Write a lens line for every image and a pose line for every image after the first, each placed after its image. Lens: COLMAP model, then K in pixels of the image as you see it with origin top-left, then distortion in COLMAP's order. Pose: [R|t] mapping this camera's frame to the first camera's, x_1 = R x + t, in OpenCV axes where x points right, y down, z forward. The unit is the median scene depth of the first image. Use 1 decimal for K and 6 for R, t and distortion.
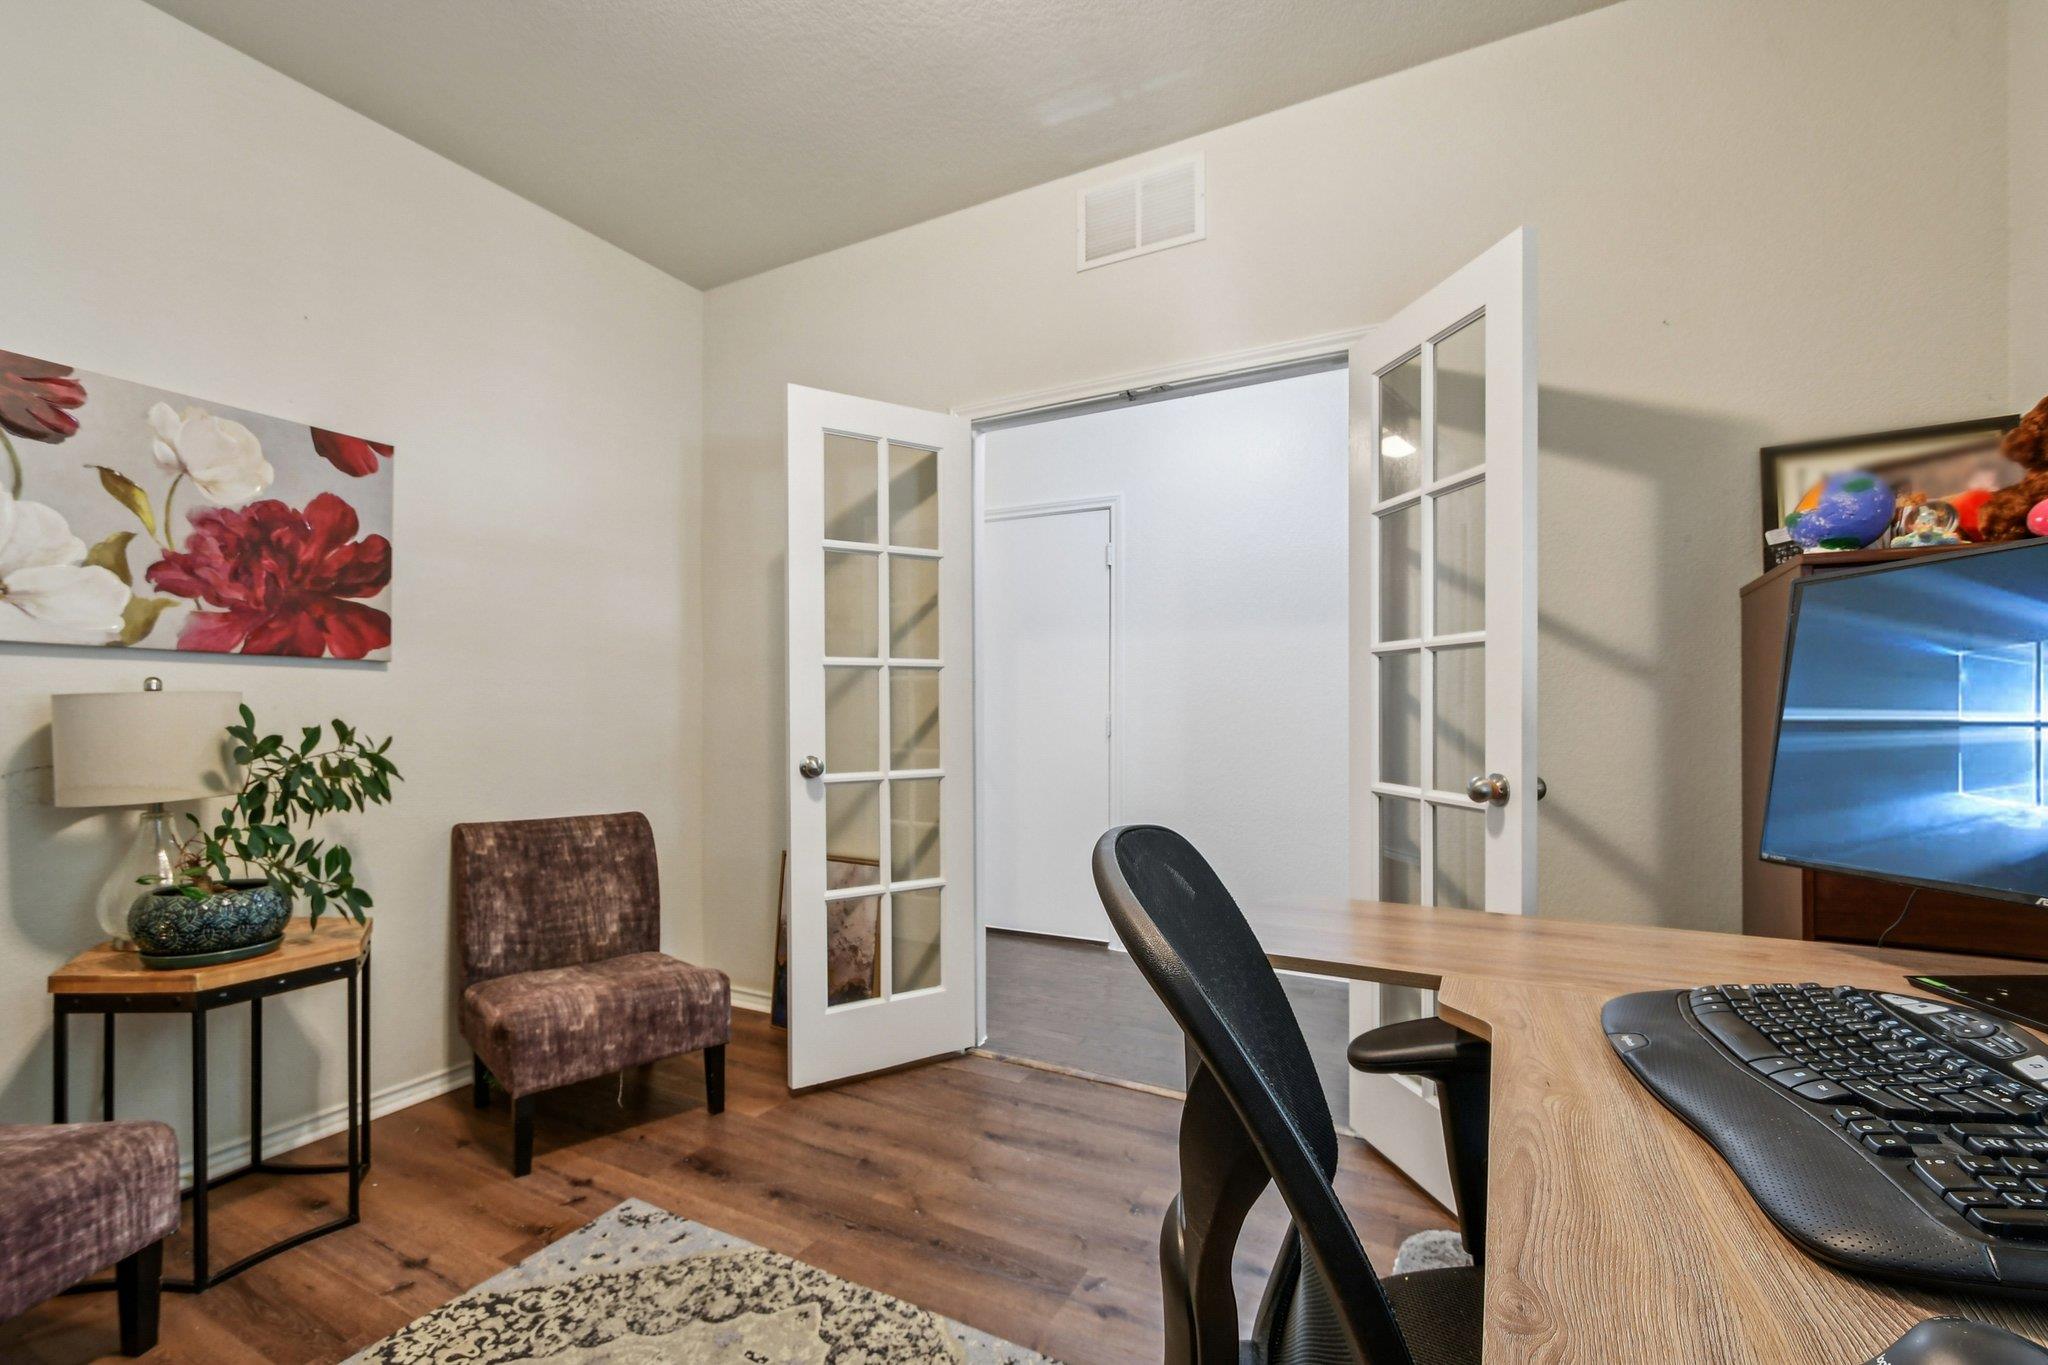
lens RADIAL K [[891.5, 0, 1018.4], [0, 891.5, 699.6], [0, 0, 1]] dist [-0.004299, -0.001939]
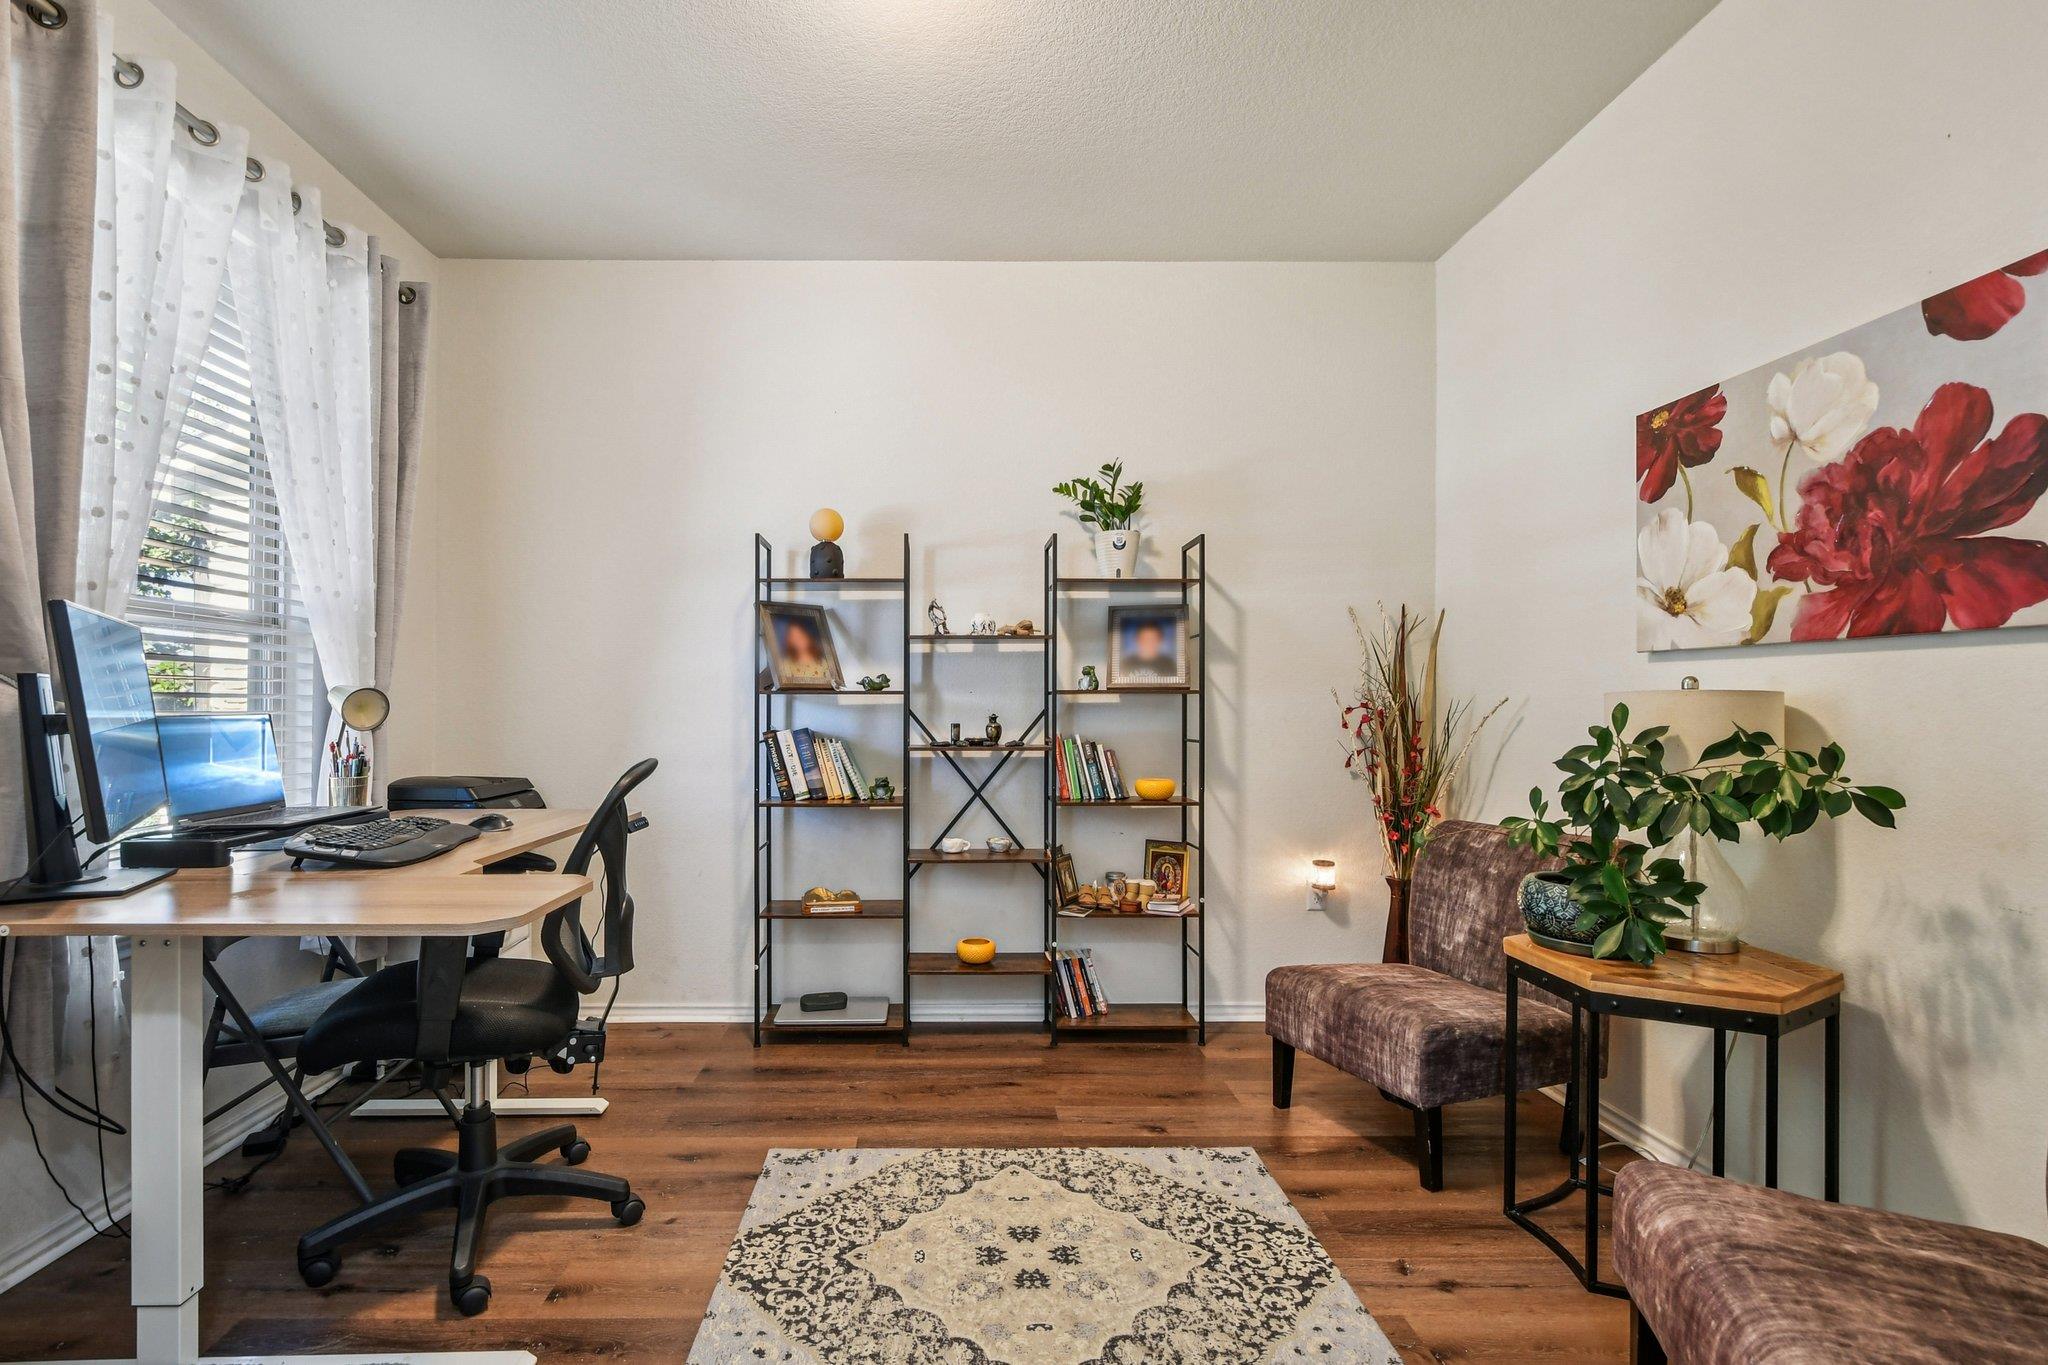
lens RADIAL K [[891.5, 0, 951.0], [0, 891.5, 694.4], [0, 0, 1]] dist [-0.004299, -0.001939]
pose [[-0.874635, -0.003697, -0.484768, 0.214968], [0.009142, 0.999667, -0.024118, 0.010389], [0.484696, -0.025527, -0.874310, 1.317377]]
